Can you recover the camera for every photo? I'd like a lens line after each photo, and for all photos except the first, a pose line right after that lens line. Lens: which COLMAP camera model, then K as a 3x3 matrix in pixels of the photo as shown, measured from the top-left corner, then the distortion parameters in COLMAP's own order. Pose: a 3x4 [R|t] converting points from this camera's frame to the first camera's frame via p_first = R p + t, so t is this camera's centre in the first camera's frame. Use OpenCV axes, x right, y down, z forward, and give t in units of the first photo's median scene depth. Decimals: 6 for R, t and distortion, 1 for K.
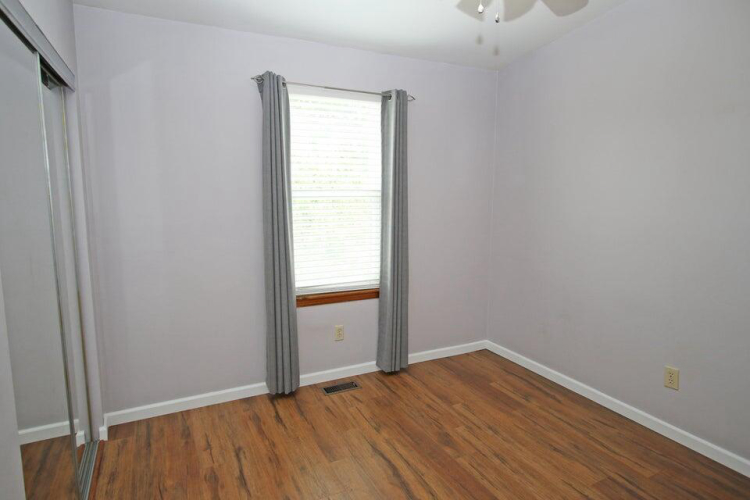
lens RADIAL K [[445.0, 0, 373.3], [0, 445.0, 242.8], [0, 0, 1]] dist [-0.002298, -0.000473]
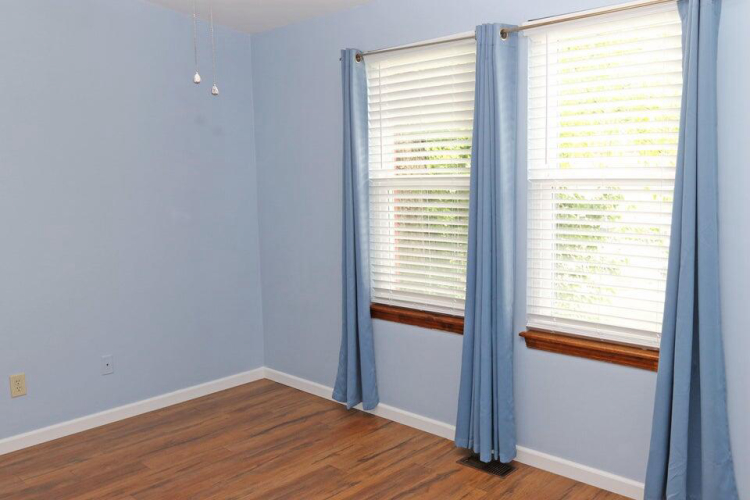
lens RADIAL K [[709.6, 0, 375.0], [0, 709.6, 250.0], [0, 0, 1]] dist [-0.005287, -0.001753]
pose [[0.332275, 0.094587, -0.938428, 1.032043], [-0.116031, 0.991501, 0.058852, -0.057147], [0.936018, 0.089331, 0.340426, 0.523065]]
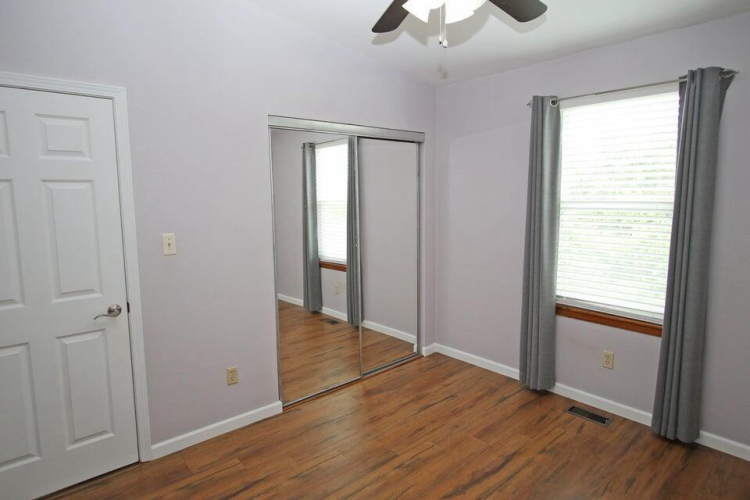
lens RADIAL K [[426.9, 0, 375.0], [0, 426.9, 250.0], [0, 0, 1]] dist [-0.009340, -0.001559]
pose [[0.246513, 0.113538, -0.962466, 0.636775], [-0.119878, 0.989059, 0.085971, -0.037001], [0.961697, 0.094186, 0.257427, 0.317728]]
